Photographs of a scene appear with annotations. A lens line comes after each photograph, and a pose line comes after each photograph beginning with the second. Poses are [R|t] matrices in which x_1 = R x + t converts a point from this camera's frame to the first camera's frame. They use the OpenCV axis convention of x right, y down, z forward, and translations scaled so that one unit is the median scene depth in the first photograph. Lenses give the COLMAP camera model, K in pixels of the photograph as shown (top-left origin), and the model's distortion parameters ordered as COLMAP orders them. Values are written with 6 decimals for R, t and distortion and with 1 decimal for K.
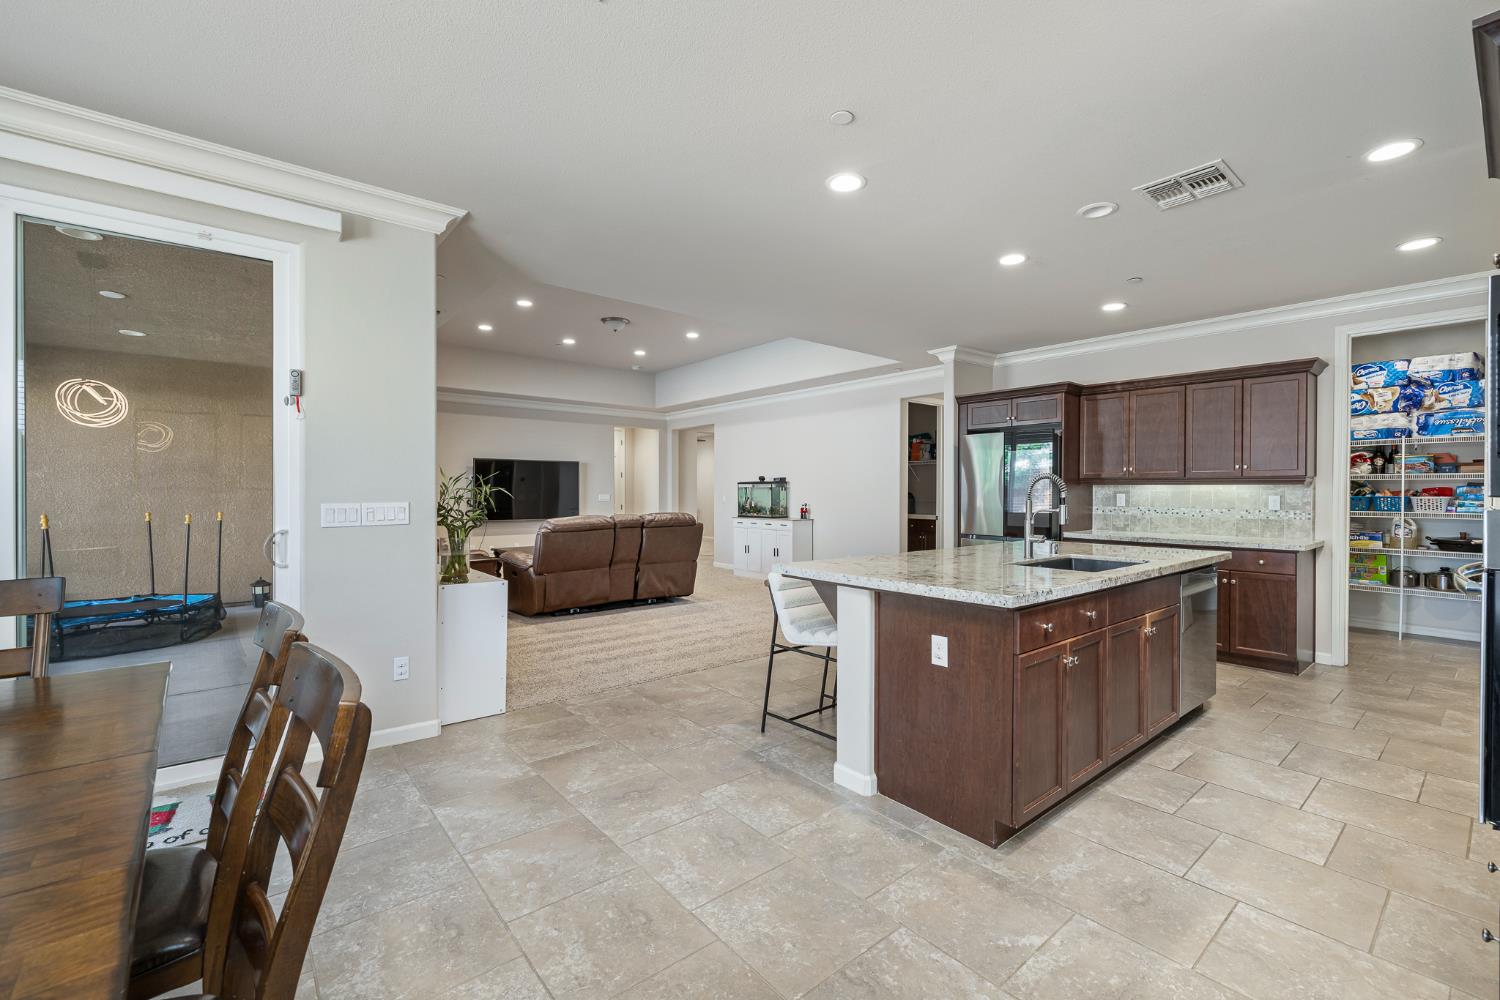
lens RADIAL K [[629.2, 0, 754.8], [0, 629.2, 496.4], [0, 0, 1]] dist [0.001644, -0.000174]
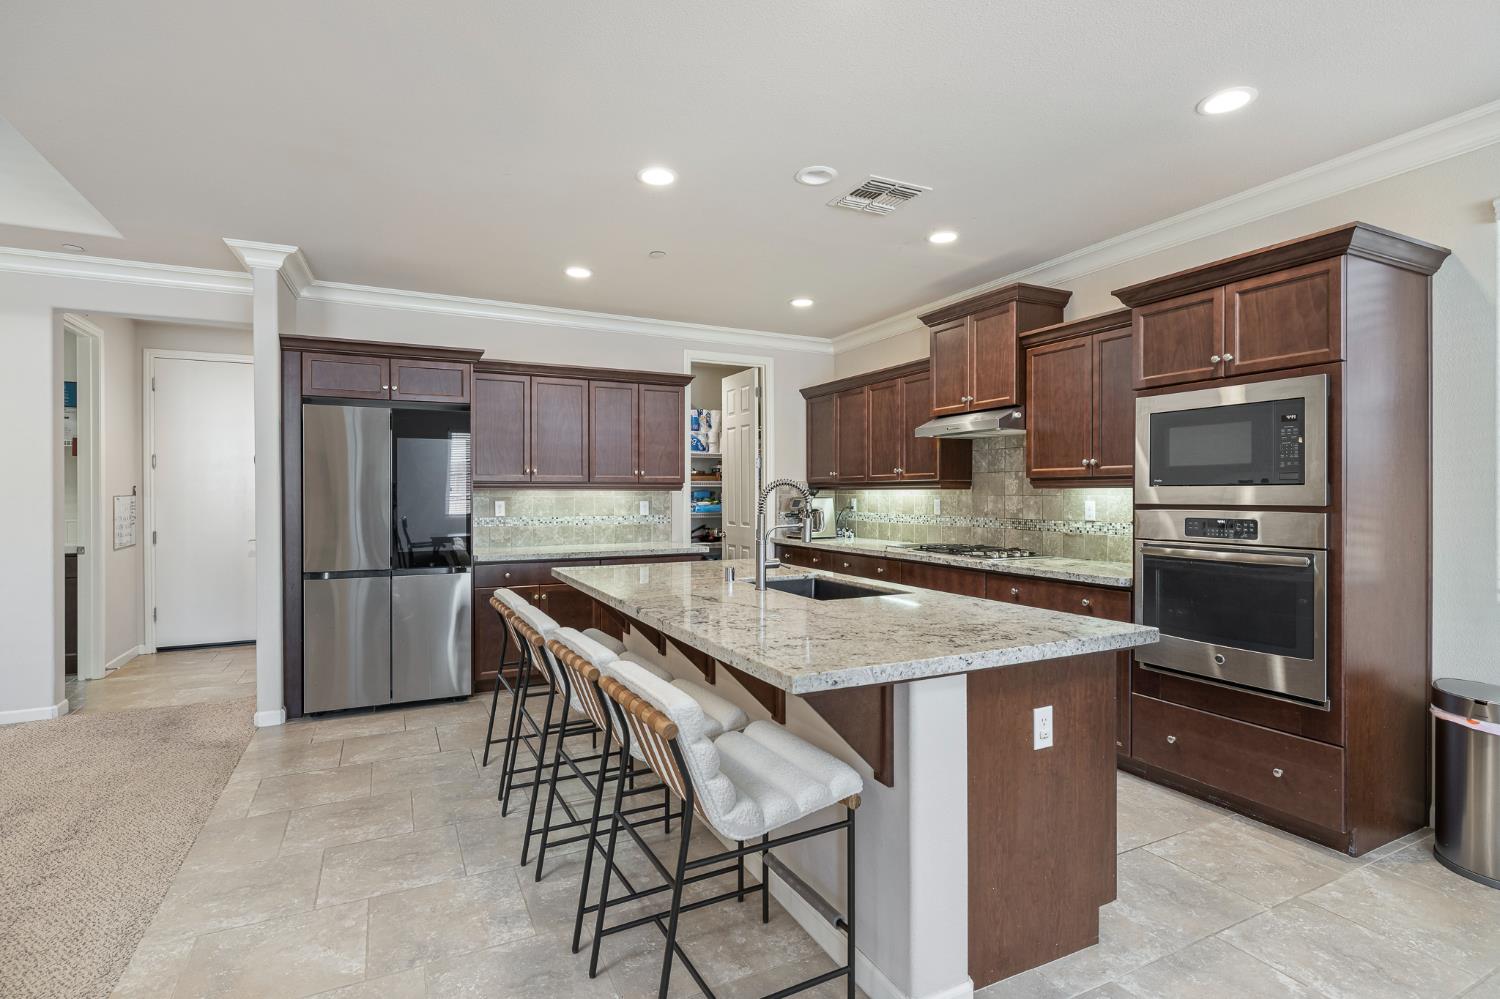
lens RADIAL K [[730.8, 0, 753.1], [0, 730.8, 492.9], [0, 0, 1]] dist [-0.000740, 0.000102]
pose [[0.230556, -0.002460, 0.973056, -0.279405], [0.008666, 0.999962, 0.000475, -0.013258], [-0.973020, 0.008323, 0.230569, 0.523721]]
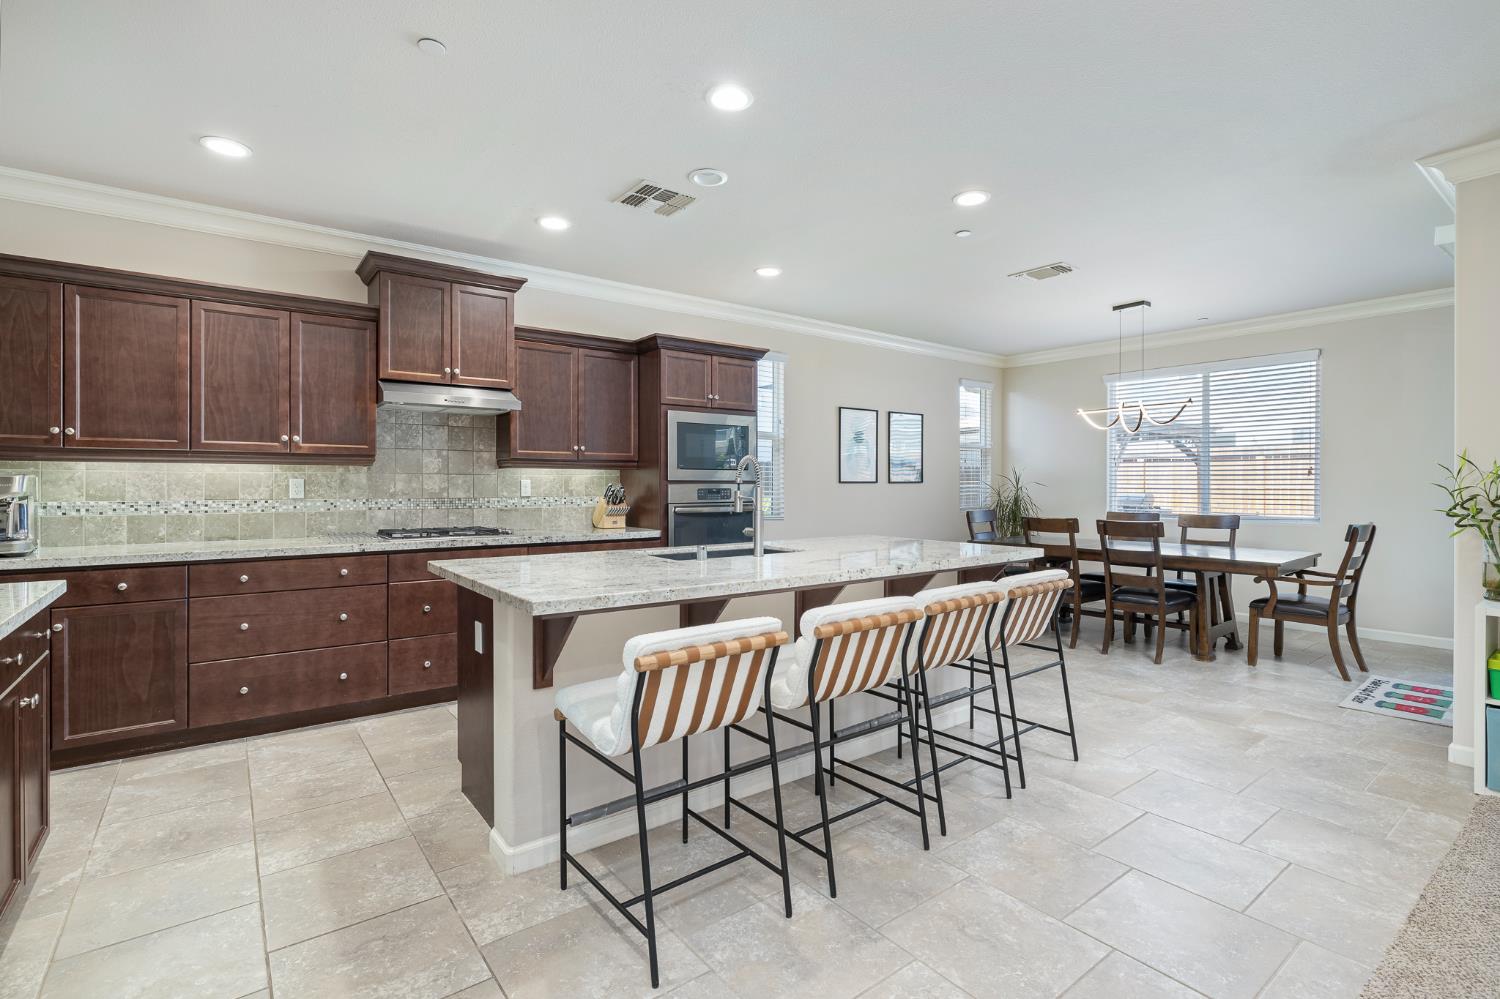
lens RADIAL K [[702.9, 0, 753.0], [0, 702.9, 484.7], [0, 0, 1]] dist [-0.003592, -0.000337]
pose [[-0.999018, -0.005877, 0.043921, 0.263076], [-0.005484, 0.999944, 0.009071, -0.003952], [-0.043972, 0.008821, -0.998994, 1.255923]]
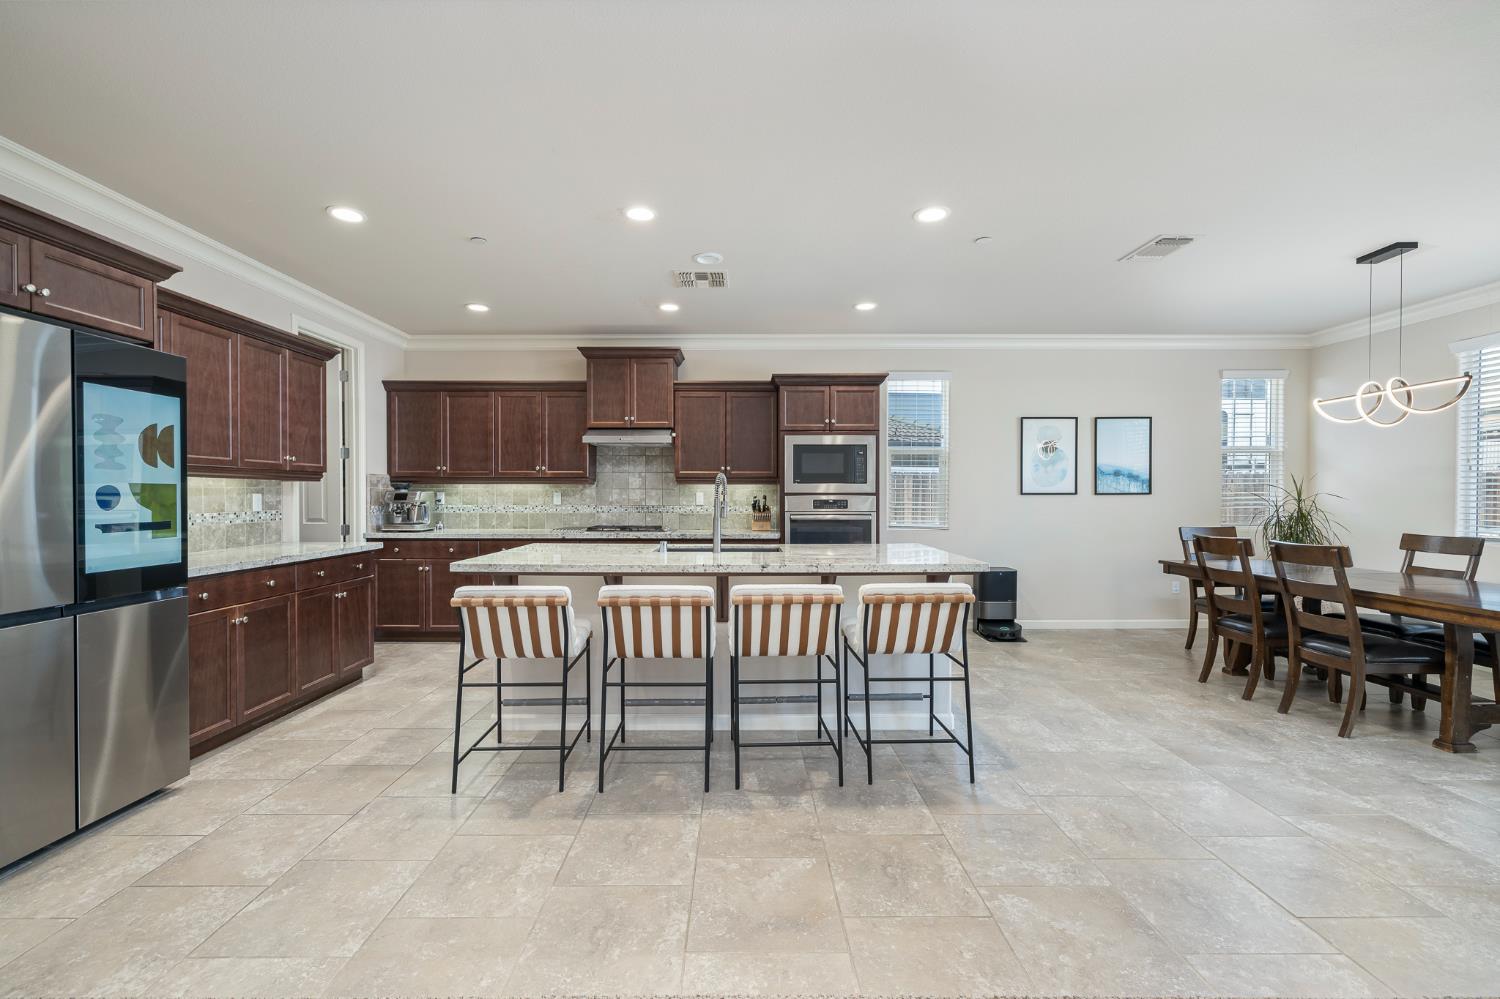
lens RADIAL K [[633.0, 0, 741.6], [0, 633.0, 499.6], [0, 0, 1]] dist [0.000746, -0.000065]
pose [[-0.767220, -0.009010, 0.641321, -0.180713], [0.000966, 0.999884, 0.015204, -0.005289], [-0.641383, 0.012284, -0.767122, 1.165217]]
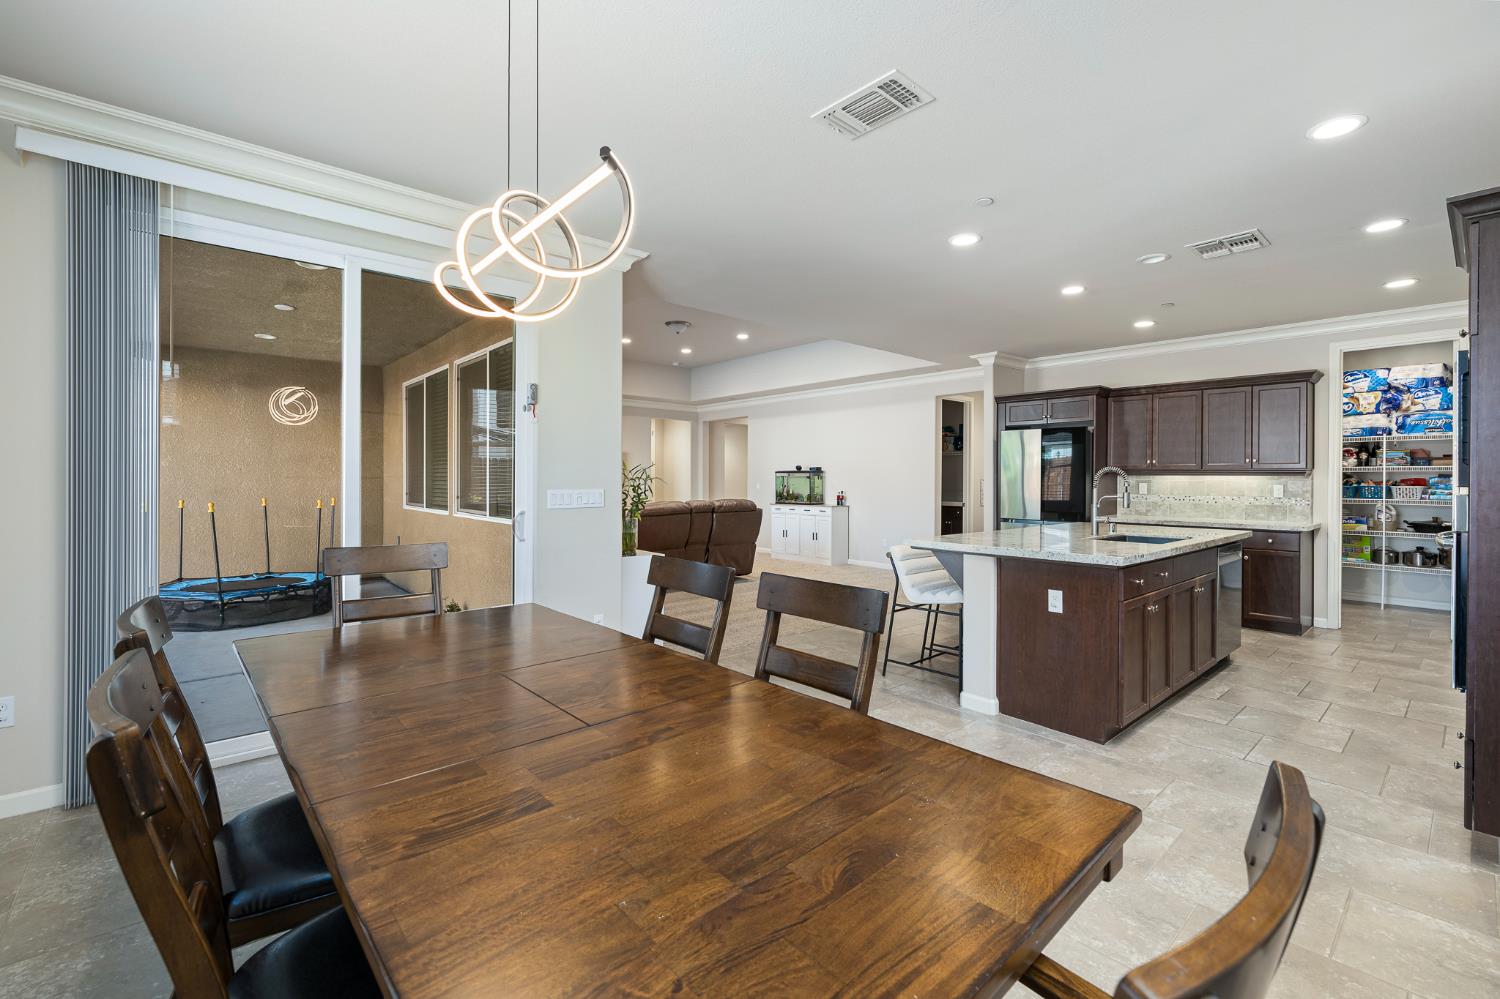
lens RADIAL K [[634.4, 0, 747.7], [0, 634.4, 481.0], [0, 0, 1]] dist [0.000110, 0.000103]
pose [[0.999772, 0.002304, 0.021210, -0.179262], [-0.002193, 0.999984, -0.005243, -0.000346], [-0.021222, 0.005195, 0.999761, -0.152907]]
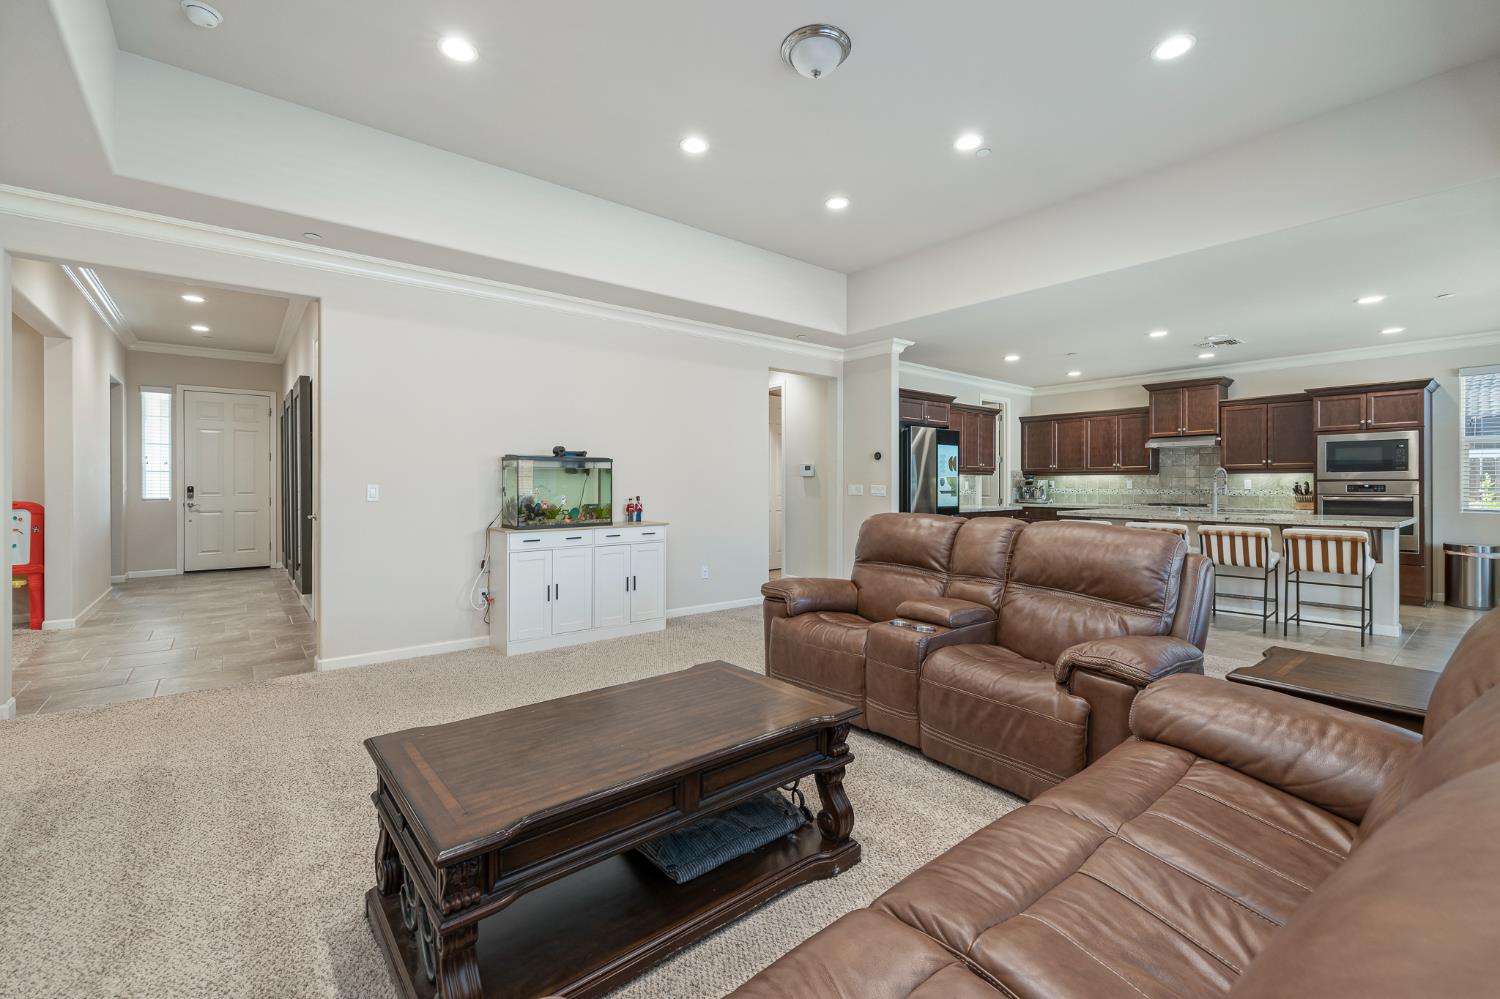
lens RADIAL K [[637.8, 0, 747.0], [0, 637.8, 488.1], [0, 0, 1]] dist [0.000193, -0.000153]
pose [[0.009551, -0.009213, 0.999912, -0.920209], [0.007149, 0.999933, 0.009145, -0.003433], [-0.999929, 0.007061, 0.009617, 1.517179]]
